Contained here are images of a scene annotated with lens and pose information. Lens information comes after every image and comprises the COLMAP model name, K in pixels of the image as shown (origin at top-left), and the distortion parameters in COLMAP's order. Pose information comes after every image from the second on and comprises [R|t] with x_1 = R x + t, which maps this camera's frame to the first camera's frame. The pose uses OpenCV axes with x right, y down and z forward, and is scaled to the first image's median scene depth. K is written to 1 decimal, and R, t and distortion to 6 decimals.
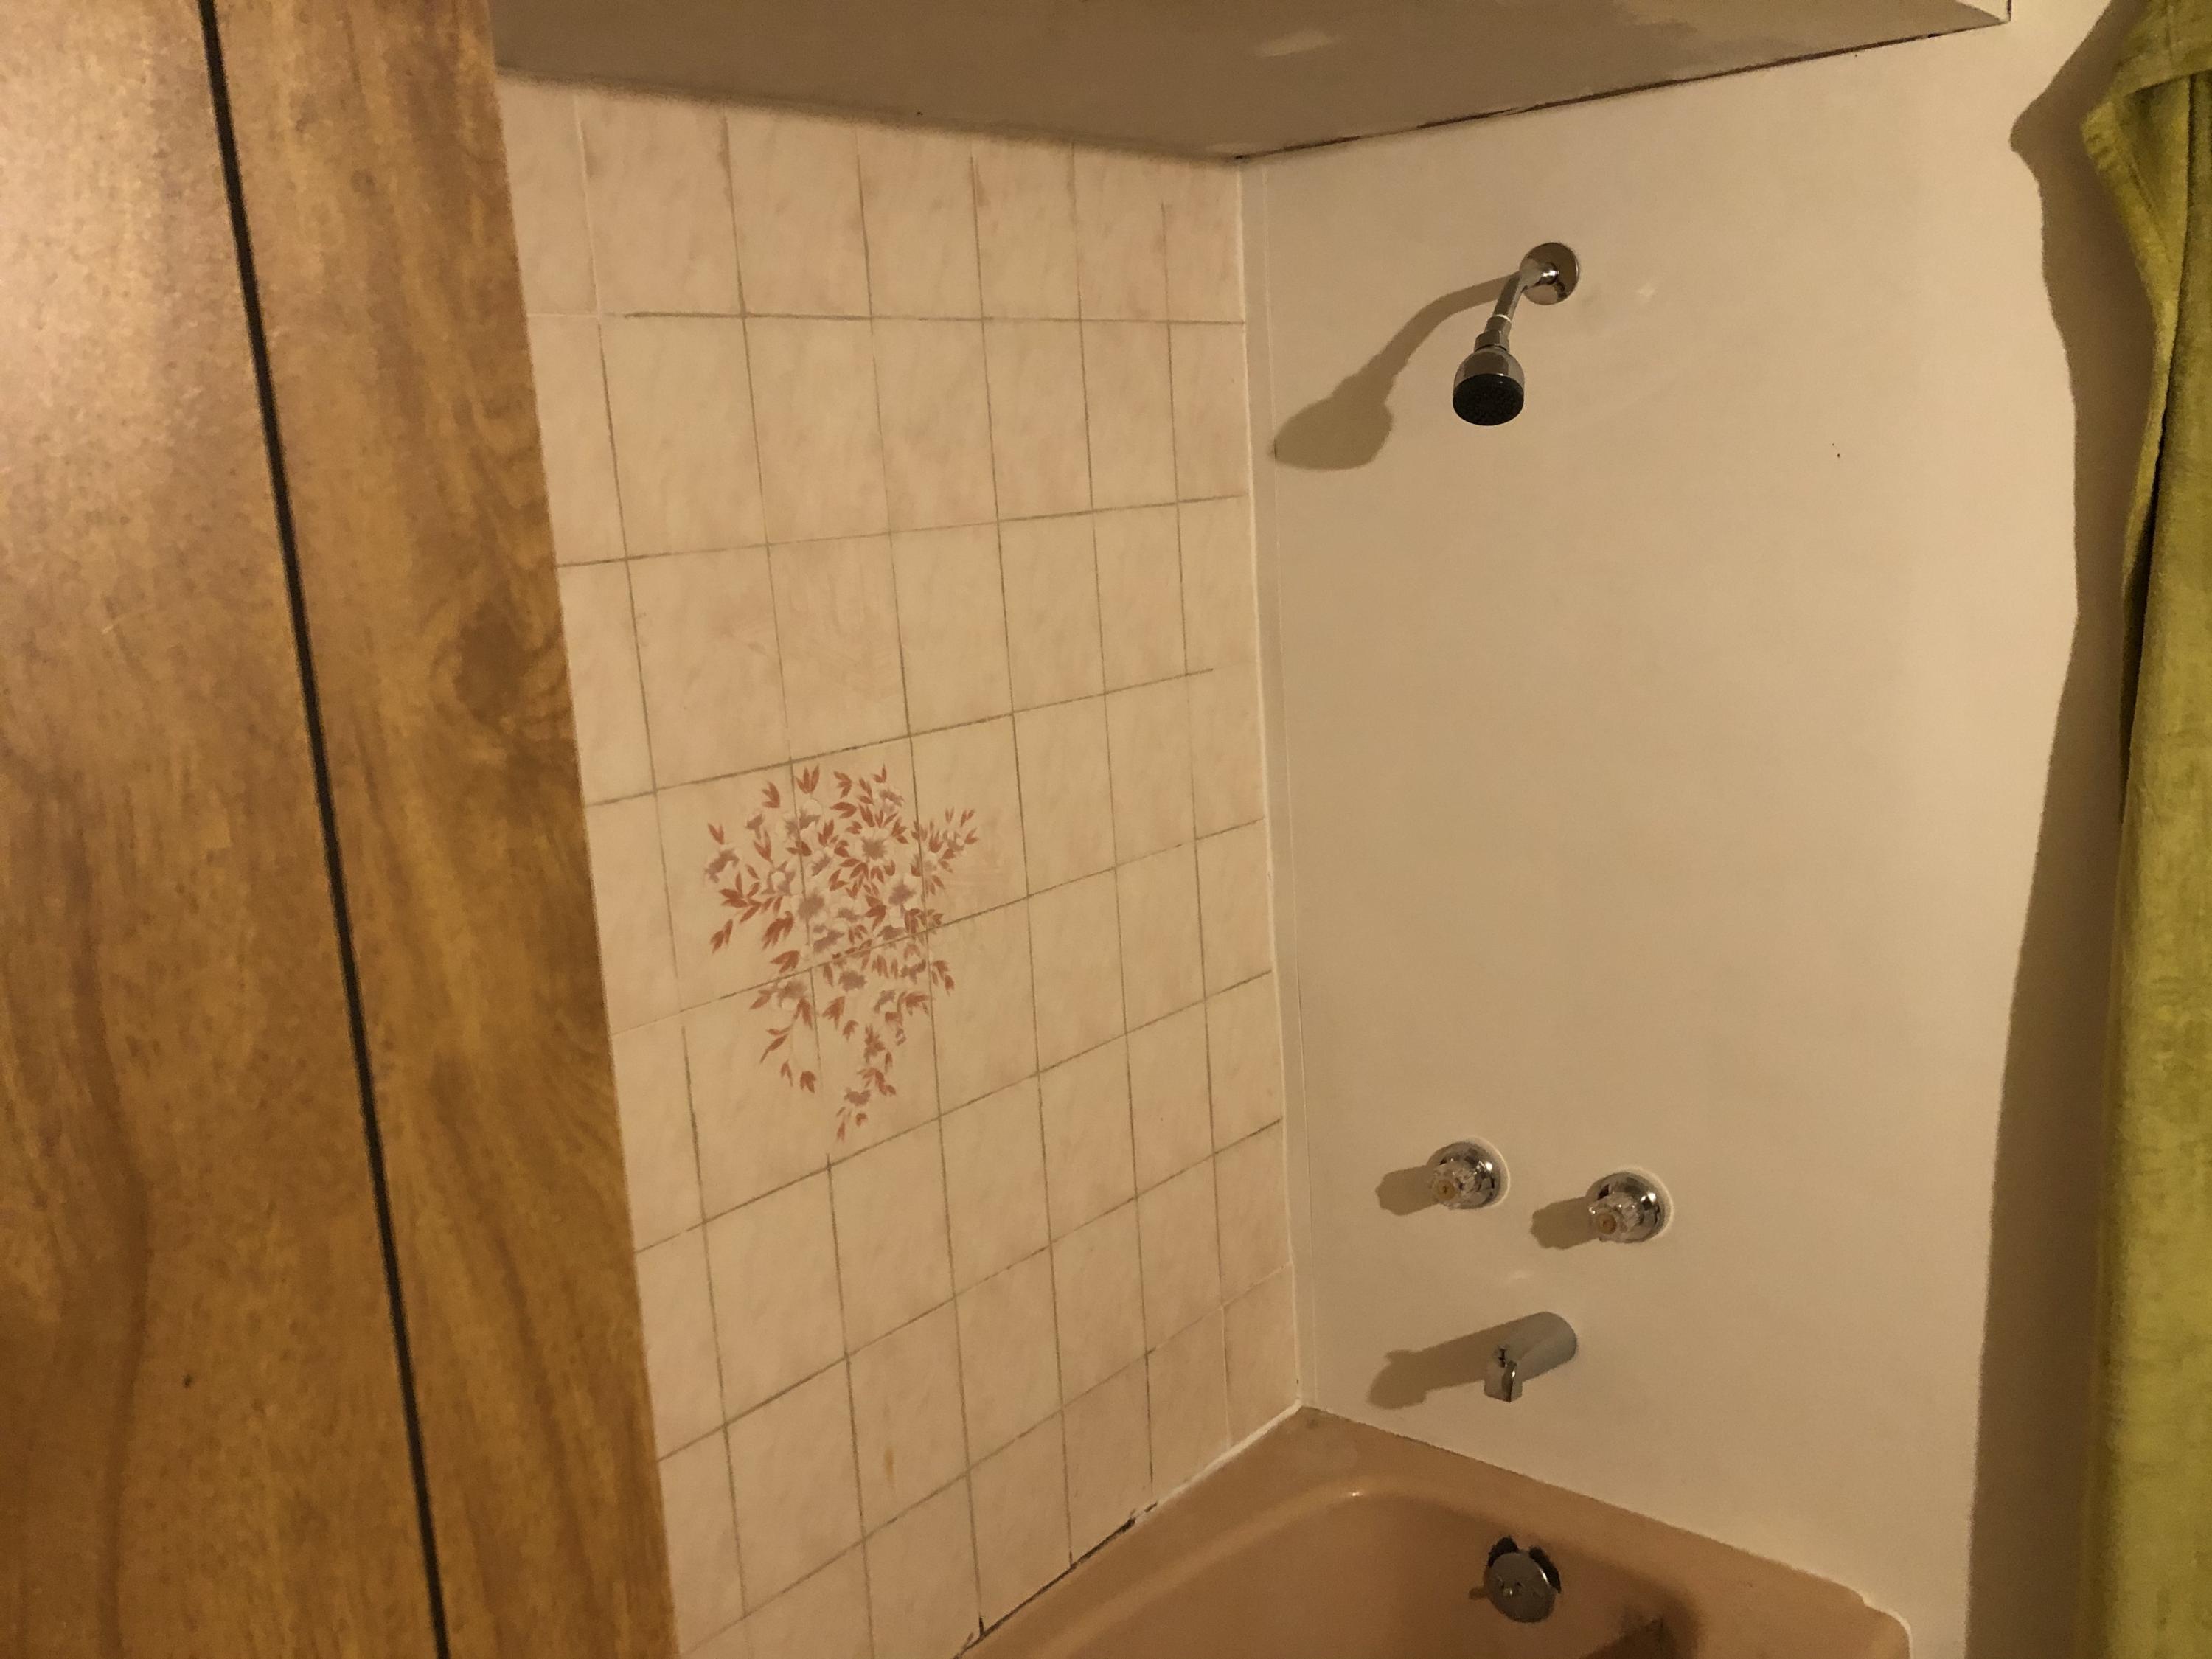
lens RADIAL K [[1810.3, 0, 1105.9], [0, 1810.3, 789.1], [0, 0, 1]] dist [0.031951, -0.010295]
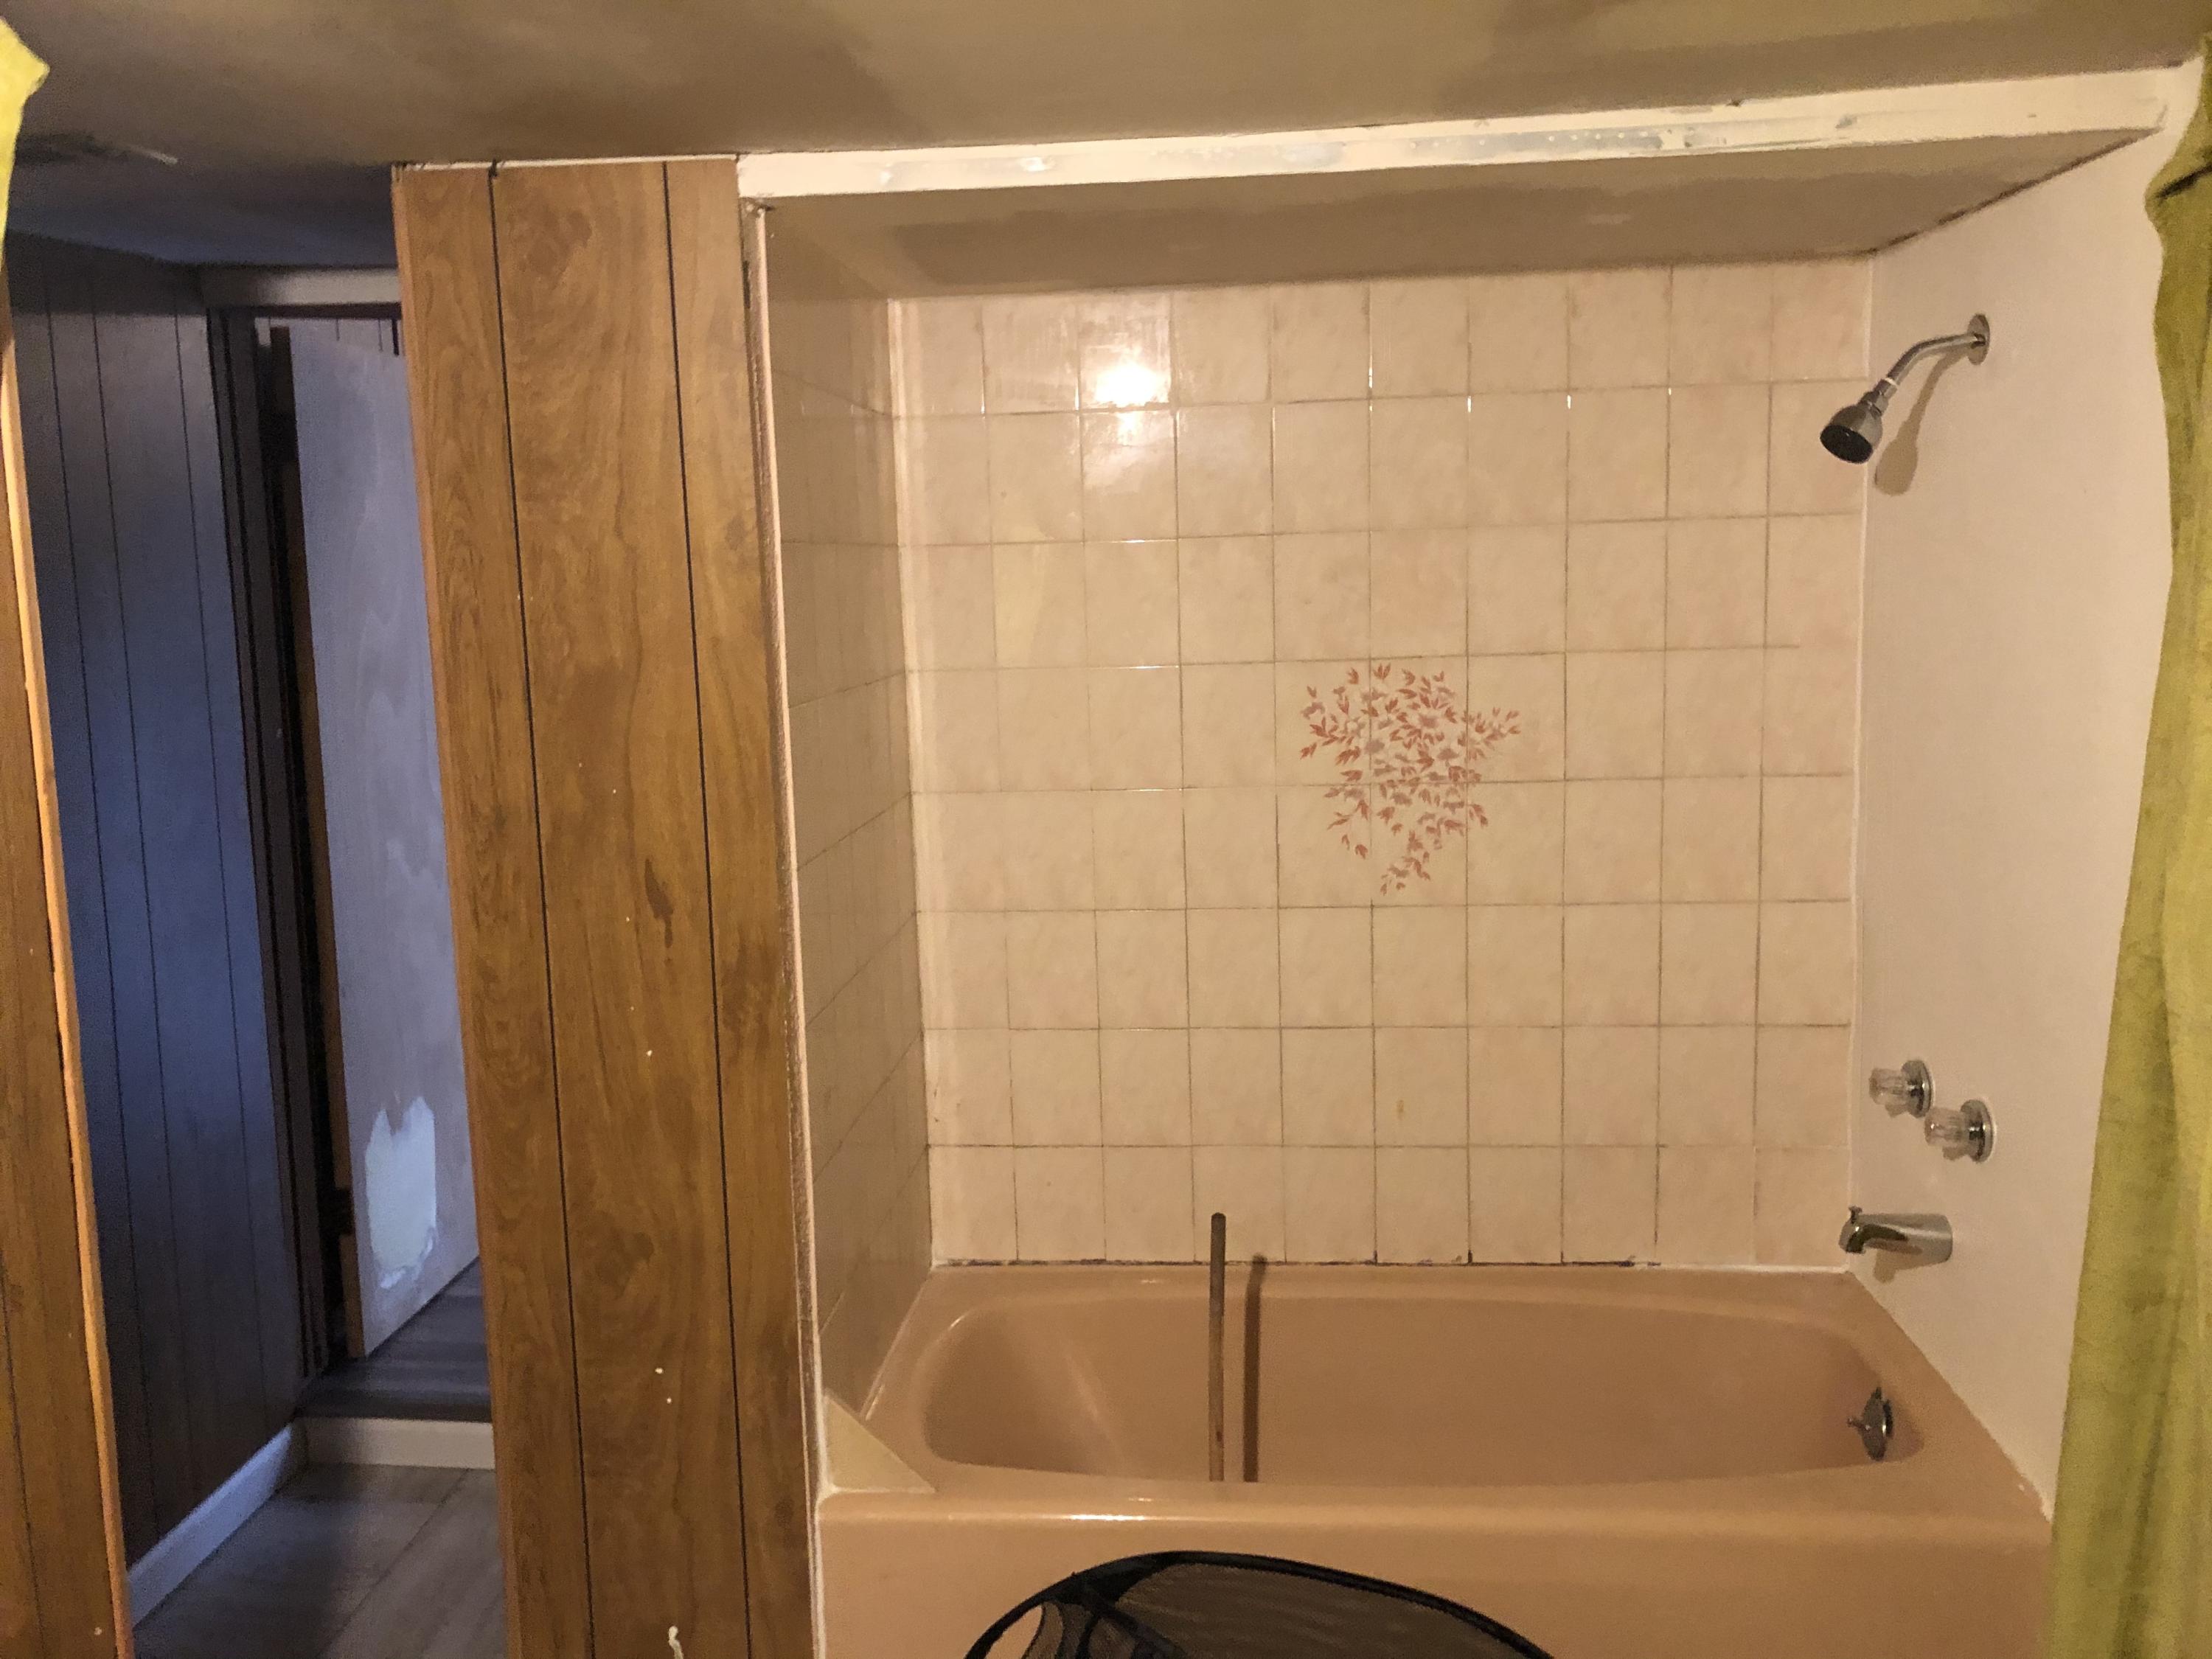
lens RADIAL K [[1837.8, 0, 1092.8], [0, 1837.8, 820.0], [0, 0, 1]] dist [0.038689, -0.034530]
pose [[0.554171, 0.159542, -0.816971, 1.068300], [-0.154622, 0.984109, 0.087298, 0.022213], [0.817916, 0.077944, 0.570033, -0.174605]]
